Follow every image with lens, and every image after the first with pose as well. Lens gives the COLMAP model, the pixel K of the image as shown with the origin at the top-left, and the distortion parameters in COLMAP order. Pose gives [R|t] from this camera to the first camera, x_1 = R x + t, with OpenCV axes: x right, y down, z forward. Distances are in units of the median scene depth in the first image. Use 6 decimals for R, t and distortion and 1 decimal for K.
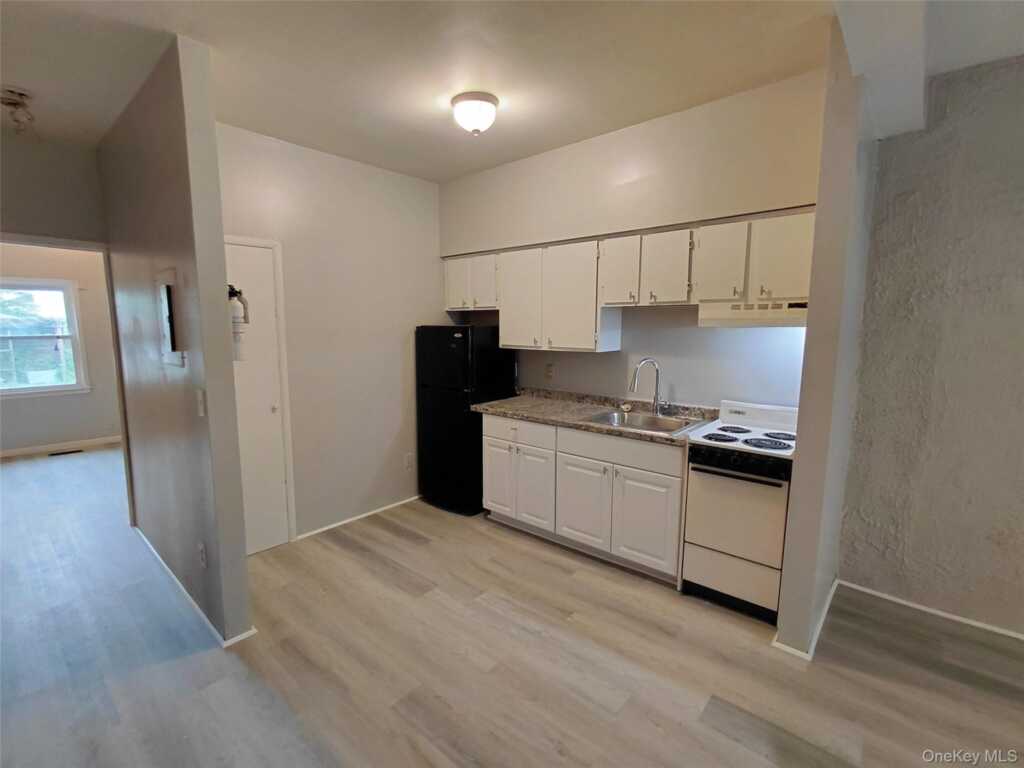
lens RADIAL K [[471.0, 0, 499.5], [0, 471.0, 383.8], [0, 0, 1]] dist [-0.006894, -0.000203]
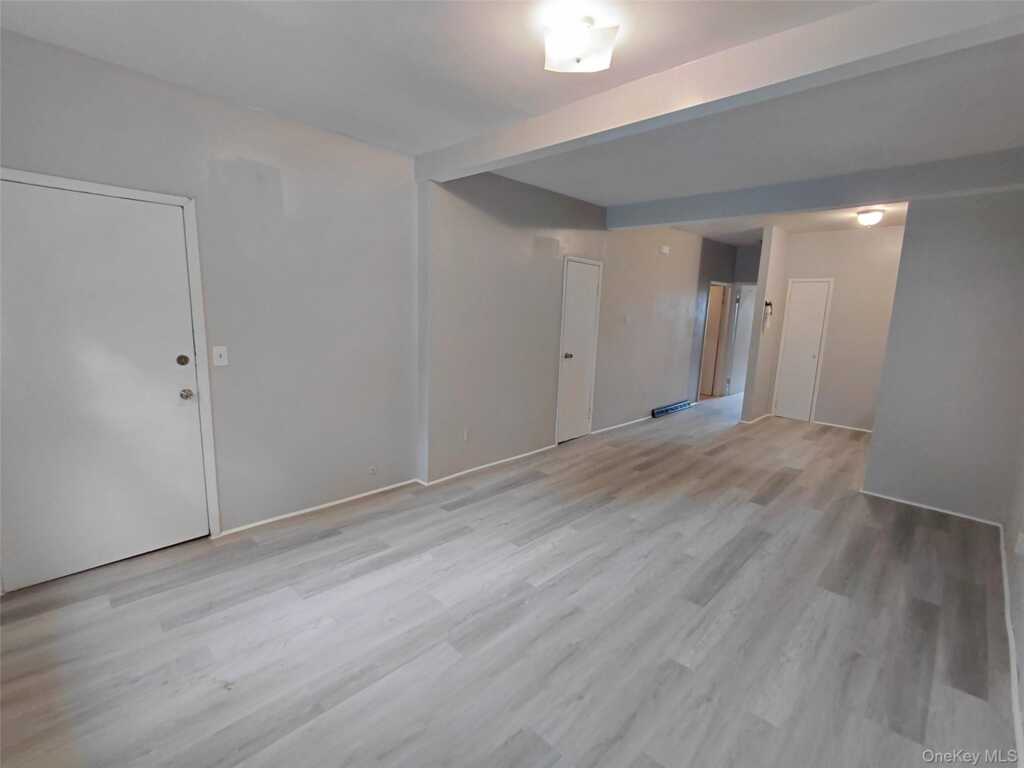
lens RADIAL K [[471.0, 0, 499.5], [0, 471.0, 383.8], [0, 0, 1]] dist [-0.006894, -0.000203]
pose [[-0.059013, 0.165868, -0.984381, 2.045526], [-0.157656, 0.972175, 0.173262, 0.037776], [0.985729, 0.165418, -0.031221, -0.393176]]
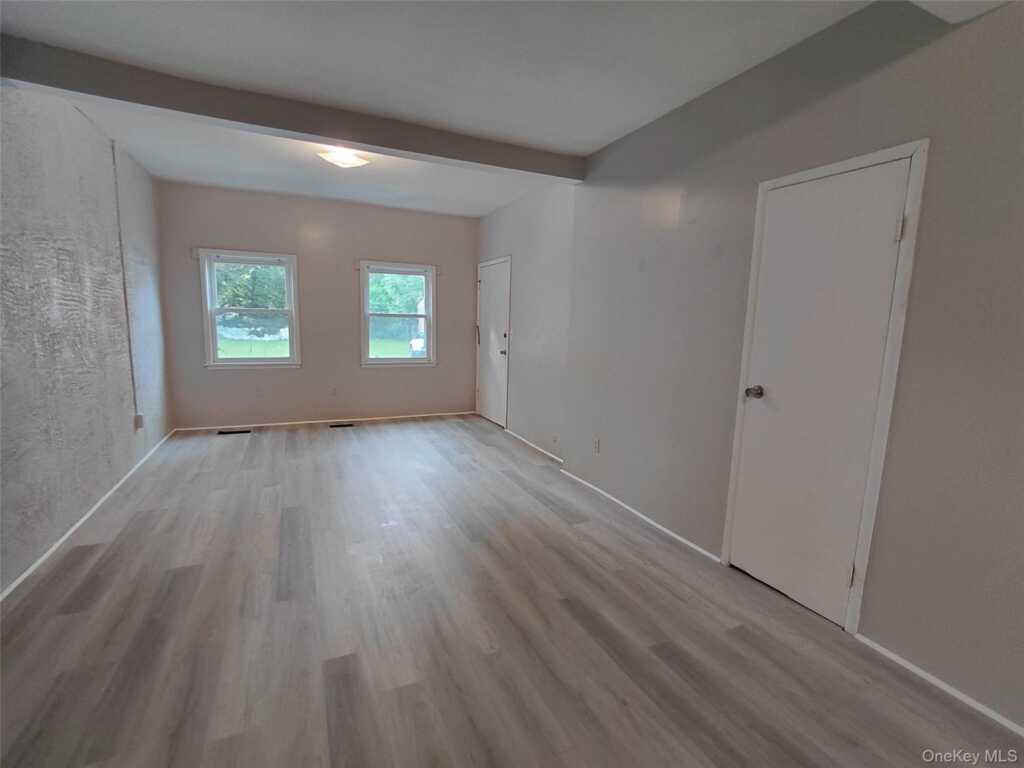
lens RADIAL K [[468.3, 0, 499.1], [0, 468.3, 383.9], [0, 0, 1]] dist [-0.005143, 0.000320]
pose [[-0.908523, -0.075986, 0.410868, 0.165291], [0.032299, 0.967611, 0.250370, -0.044954], [-0.416585, 0.240738, -0.876643, 0.819046]]
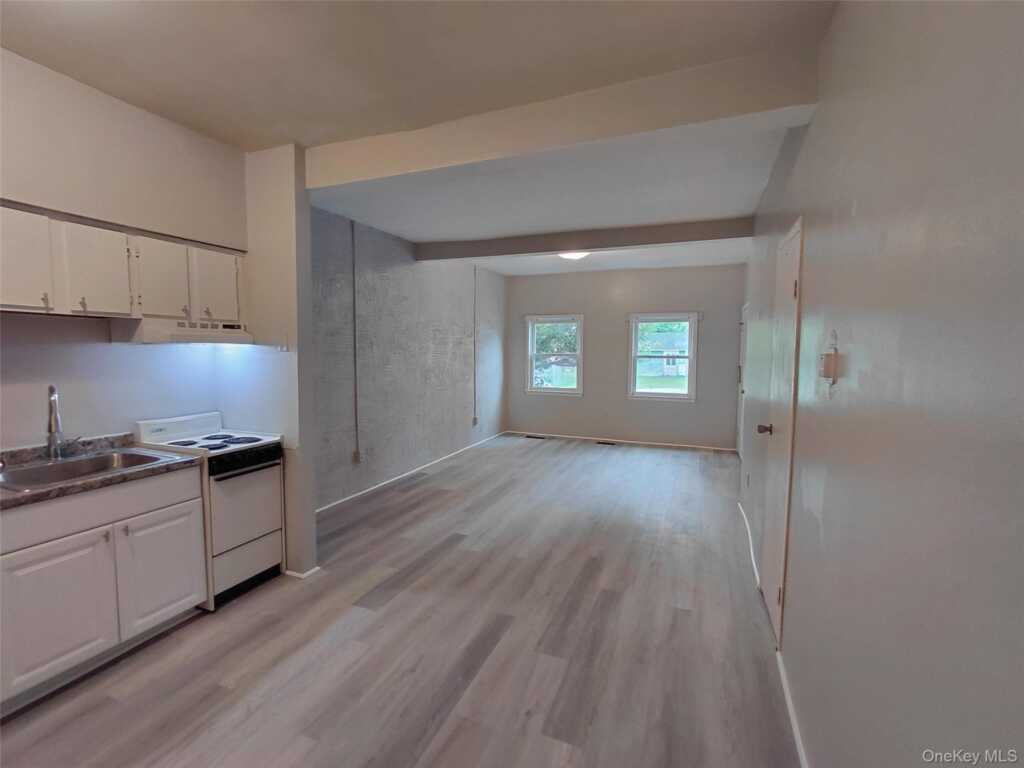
lens RADIAL K [[468.3, 0, 499.1], [0, 468.3, 383.9], [0, 0, 1]] dist [-0.005143, 0.000320]
pose [[-0.318600, -0.067895, 0.945455, -0.688719], [0.116591, 0.987051, 0.110171, -0.064063], [-0.940692, 0.145331, -0.306558, 0.659087]]
